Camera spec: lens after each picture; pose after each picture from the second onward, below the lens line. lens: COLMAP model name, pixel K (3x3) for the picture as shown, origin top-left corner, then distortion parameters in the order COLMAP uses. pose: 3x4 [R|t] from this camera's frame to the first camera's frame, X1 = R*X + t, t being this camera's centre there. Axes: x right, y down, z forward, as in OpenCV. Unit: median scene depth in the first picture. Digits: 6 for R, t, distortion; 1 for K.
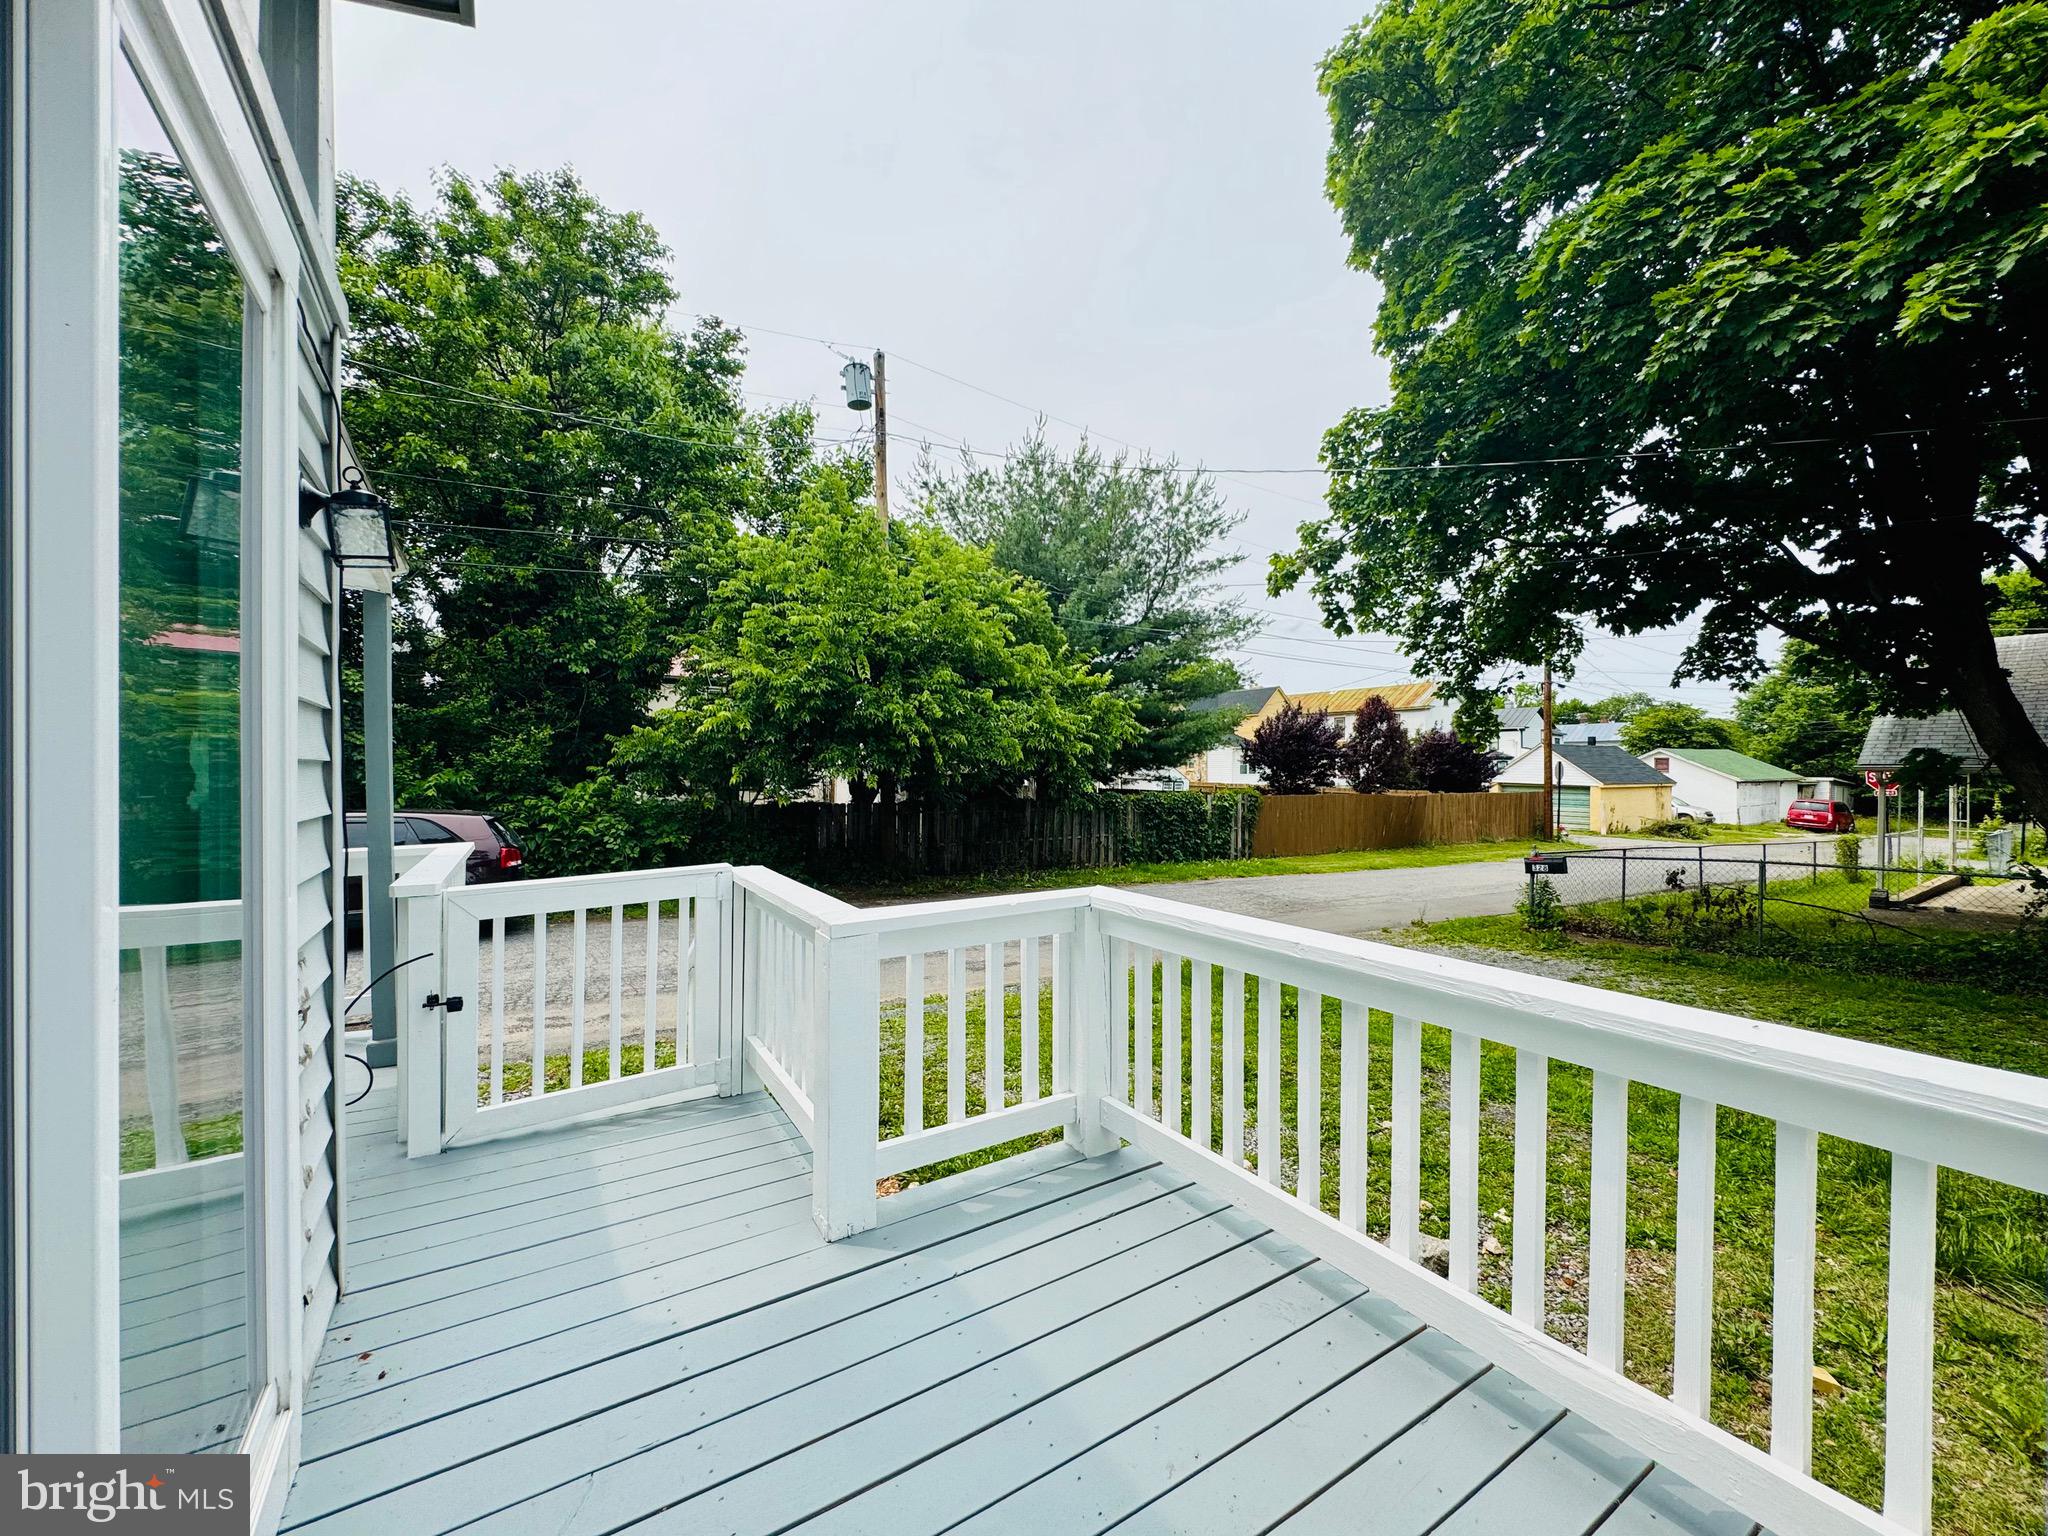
lens RADIAL K [[817.9, 0, 1024.0], [0, 817.9, 768.0], [0, 0, 1]] dist [-0.002420, 0.000251]
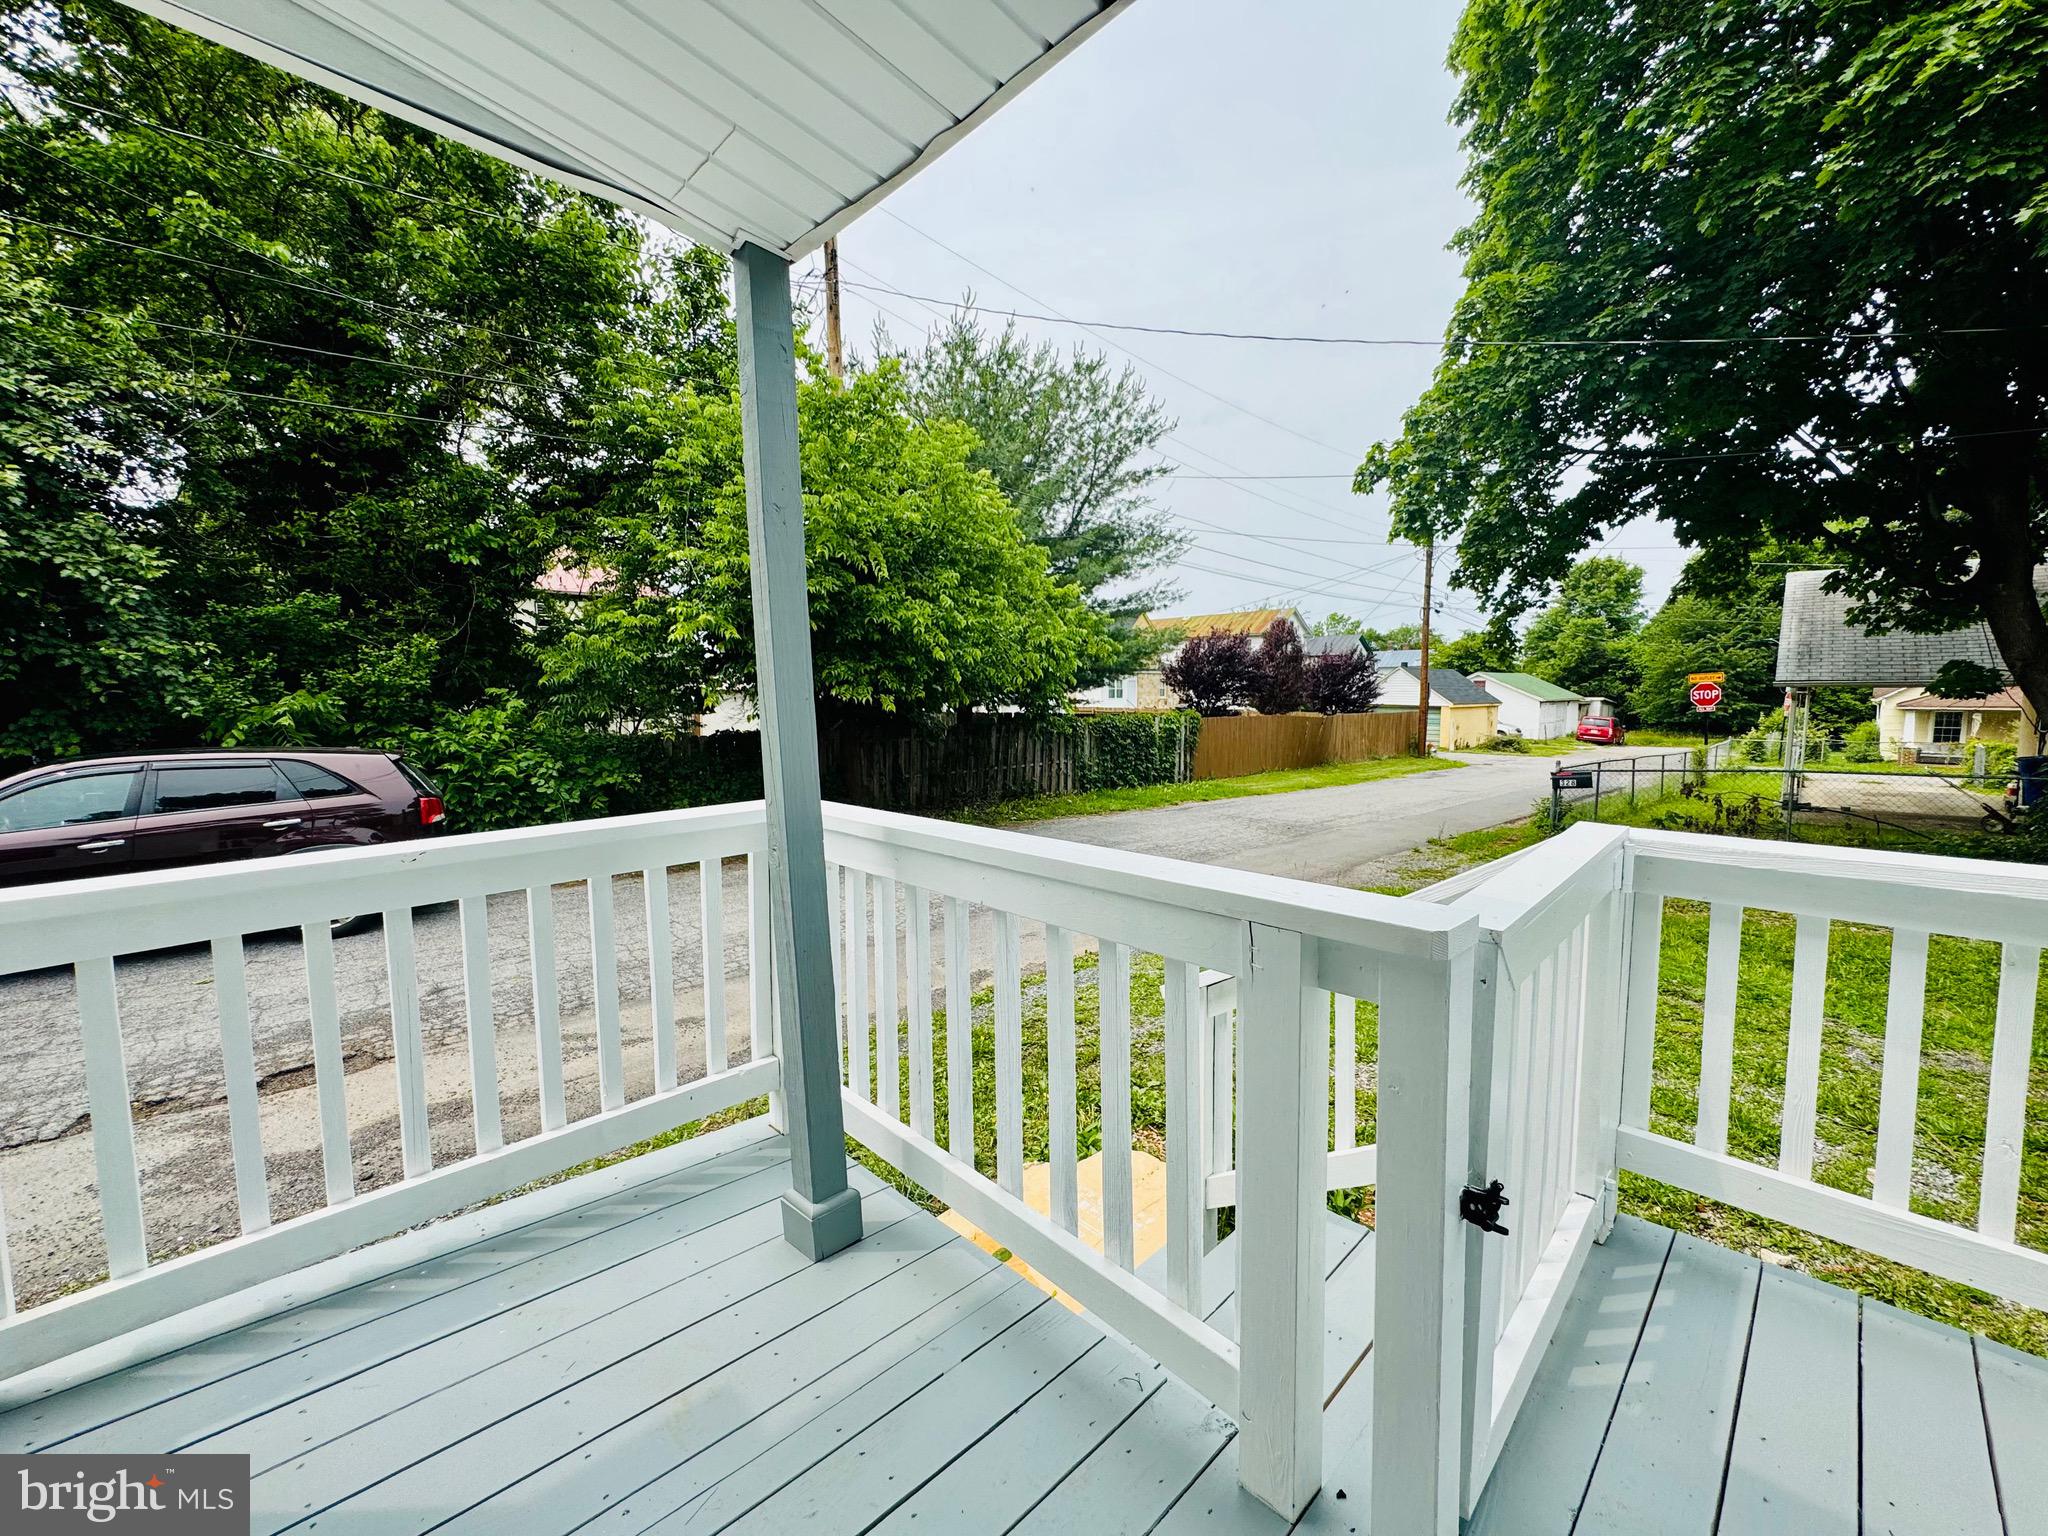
lens RADIAL K [[818.4, 0, 1024.0], [0, 818.4, 768.0], [0, 0, 1]] dist [-0.004487, -0.000210]
pose [[0.976979, -0.025829, 0.211766, -0.177530], [0.006994, 0.995988, 0.089212, 0.006949], [-0.213221, -0.085677, 0.973240, 0.118608]]
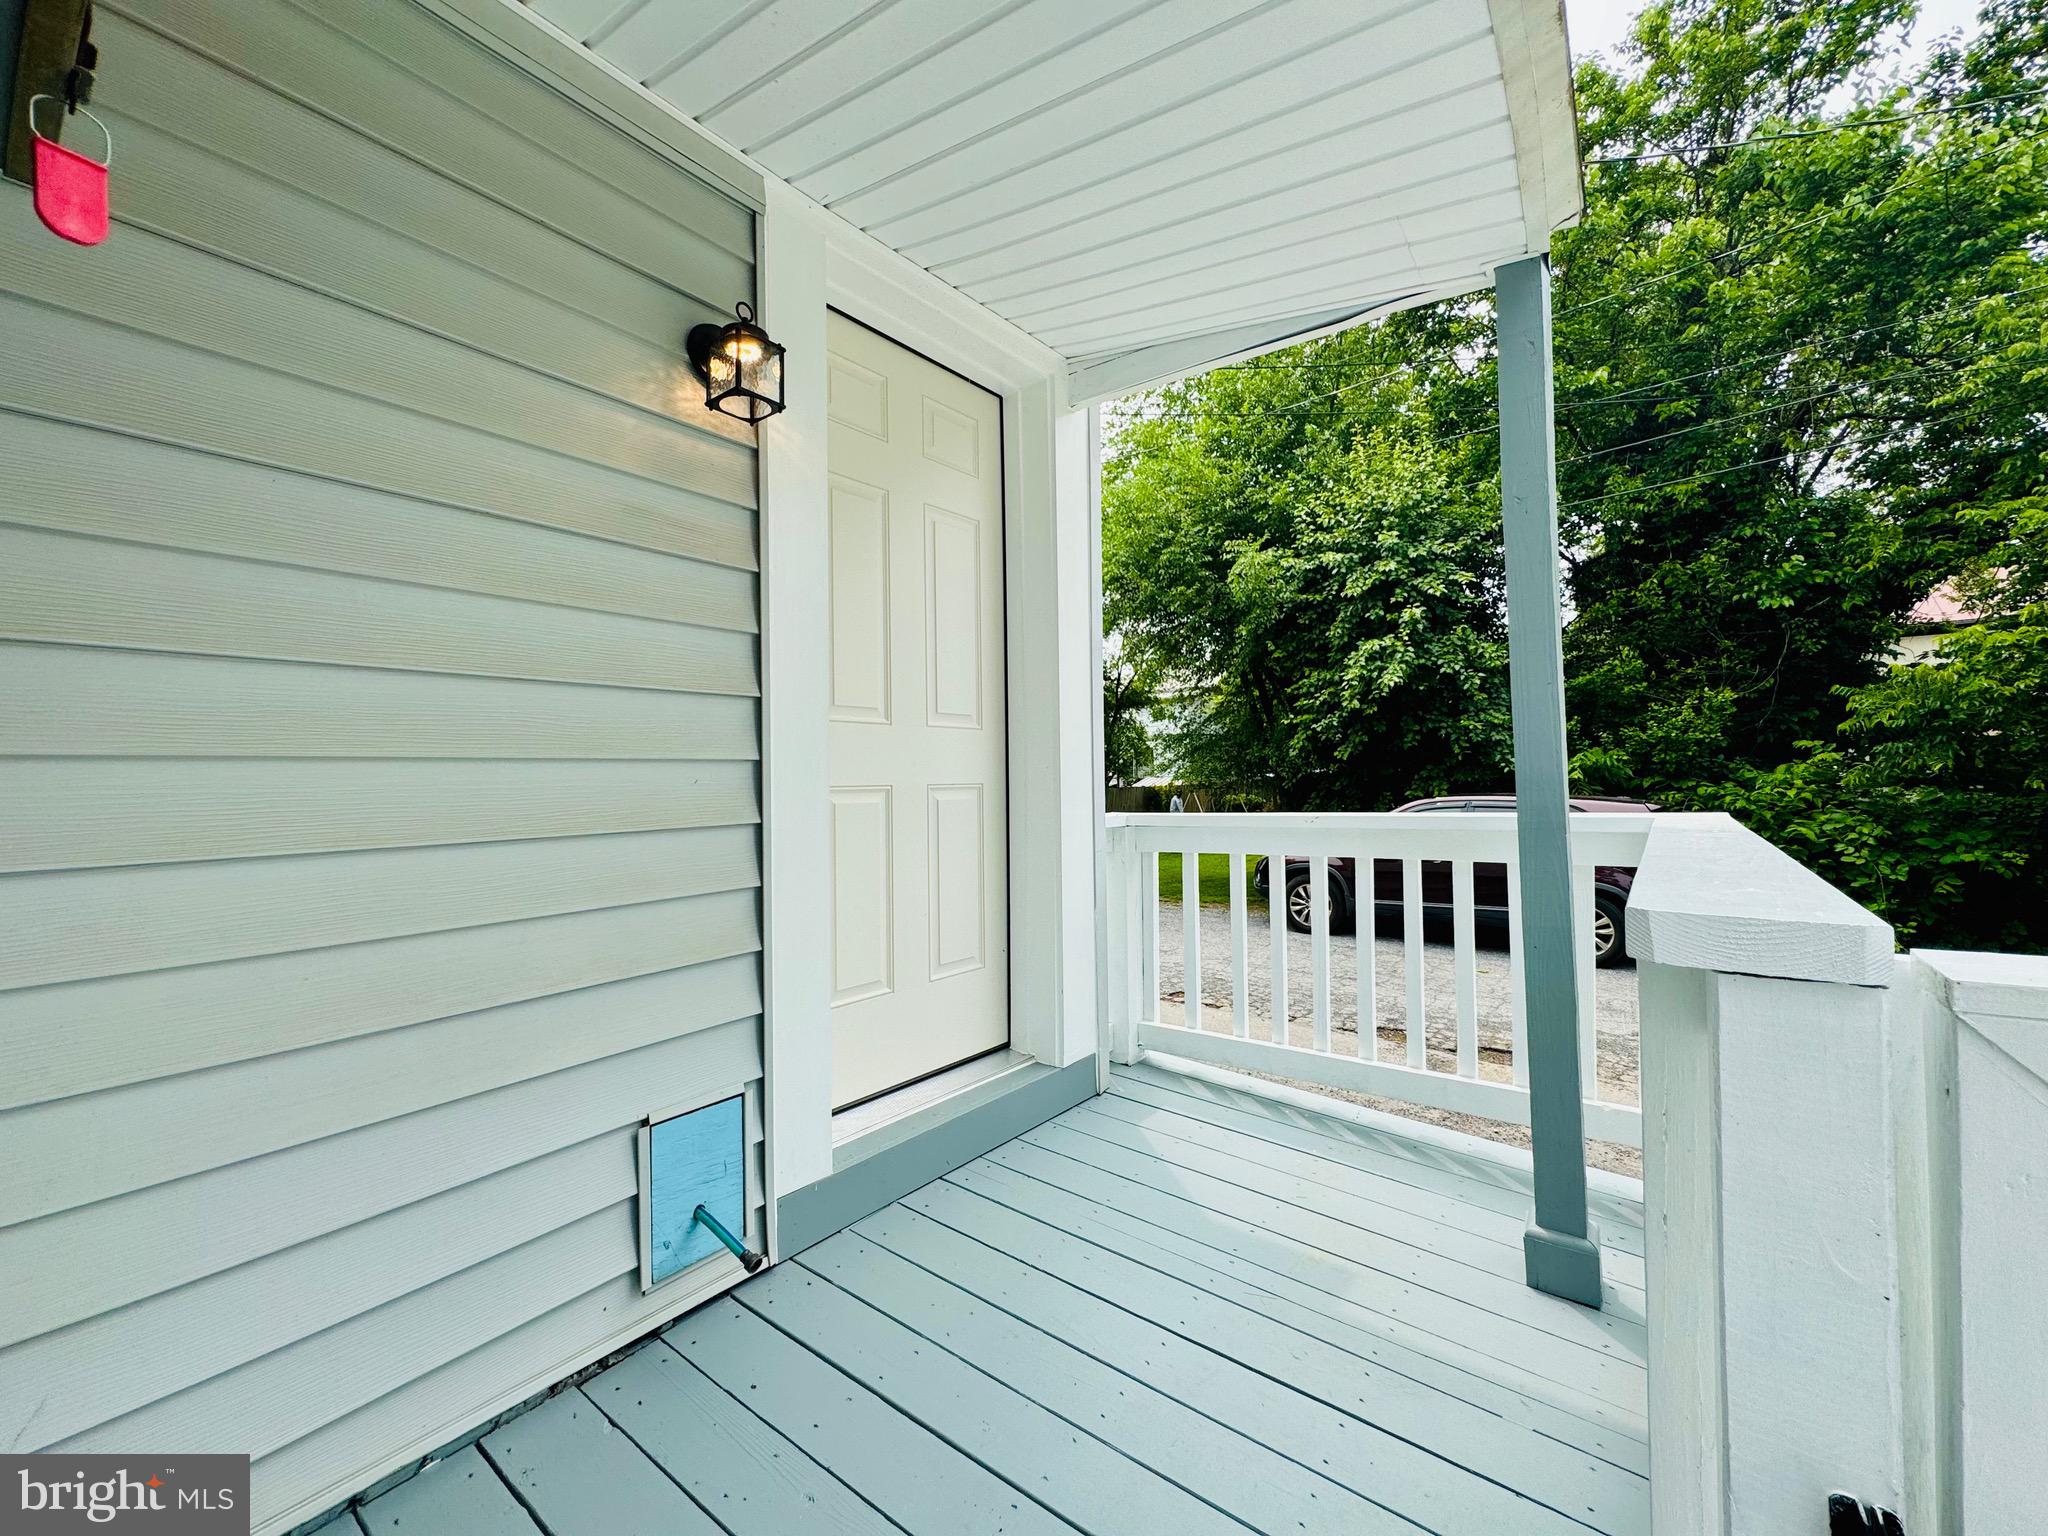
lens RADIAL K [[817.9, 0, 1024.0], [0, 817.9, 768.0], [0, 0, 1]] dist [-0.002420, 0.000251]
pose [[0.354845, -0.017315, -0.934765, -0.106716], [0.014609, 0.999809, -0.012974, 0.017870], [0.934811, -0.009052, 0.355030, 0.130156]]
